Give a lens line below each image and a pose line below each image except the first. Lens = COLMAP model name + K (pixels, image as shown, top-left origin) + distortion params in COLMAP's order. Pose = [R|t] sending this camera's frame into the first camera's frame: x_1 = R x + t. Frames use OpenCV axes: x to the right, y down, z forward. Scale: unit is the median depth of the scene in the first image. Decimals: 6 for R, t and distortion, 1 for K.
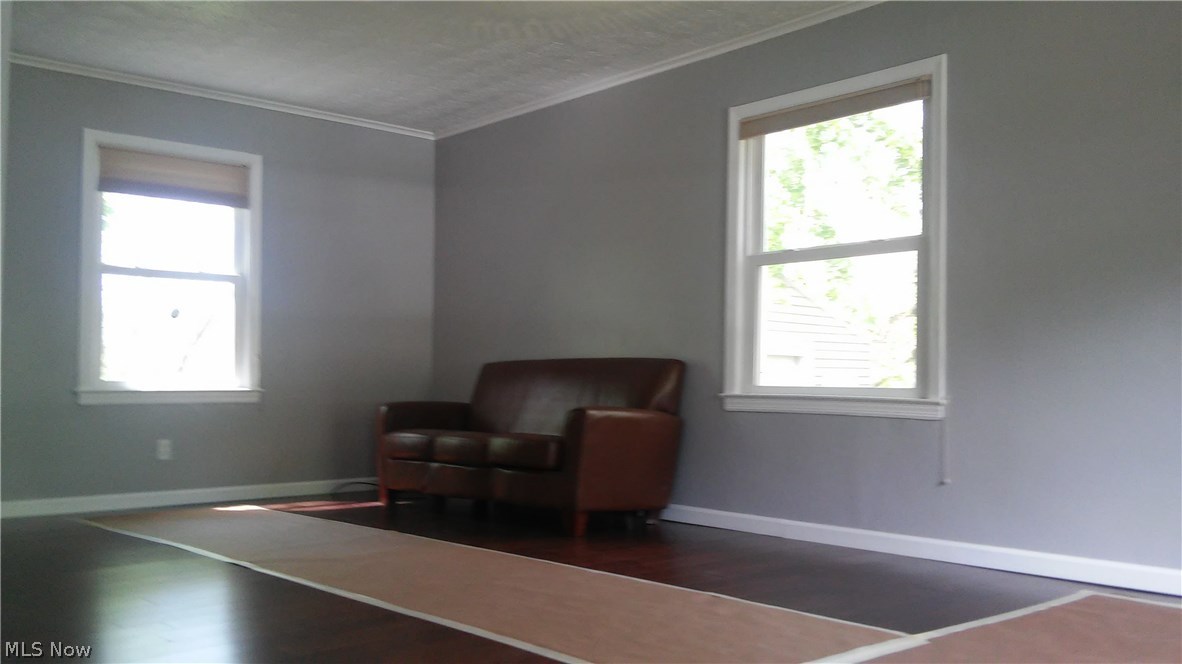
lens RADIAL K [[1047.4, 0, 586.7], [0, 1047.4, 335.7], [0, 0, 1]] dist [0.110323, -0.123953]
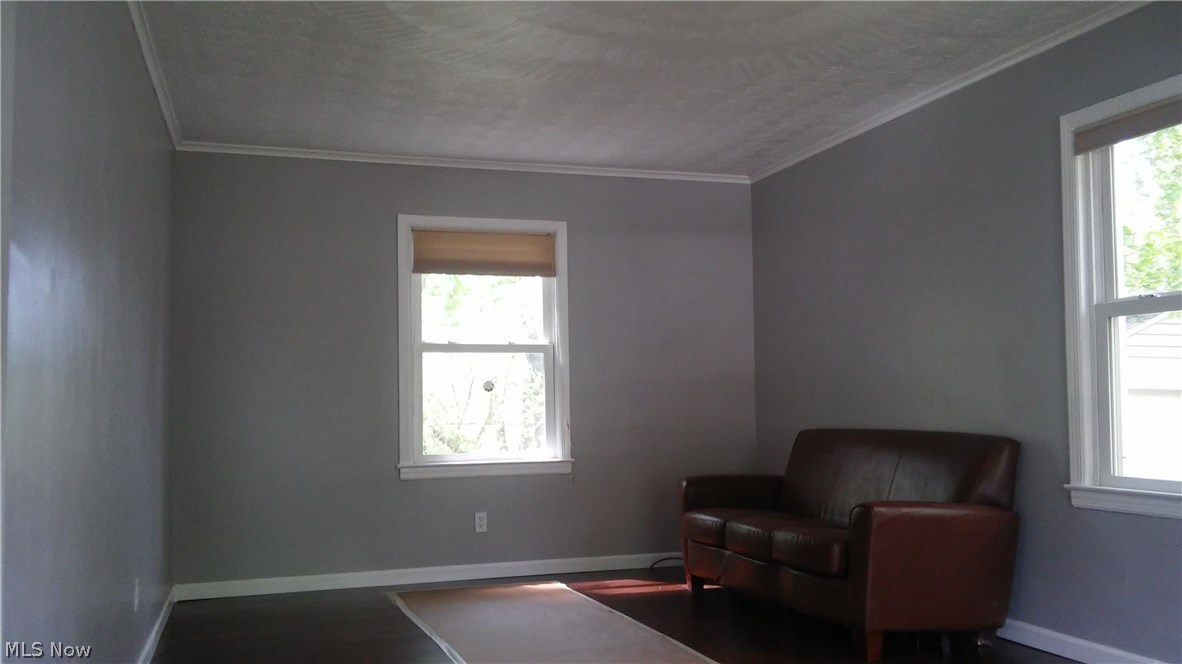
lens RADIAL K [[1047.4, 0, 593.1], [0, 1047.4, 339.5], [0, 0, 1]] dist [0.110323, -0.123953]
pose [[0.917077, -0.043771, -0.396301, 0.107914], [0.037214, 0.999014, -0.024222, -0.039374], [0.396970, 0.007466, 0.917801, 0.123698]]
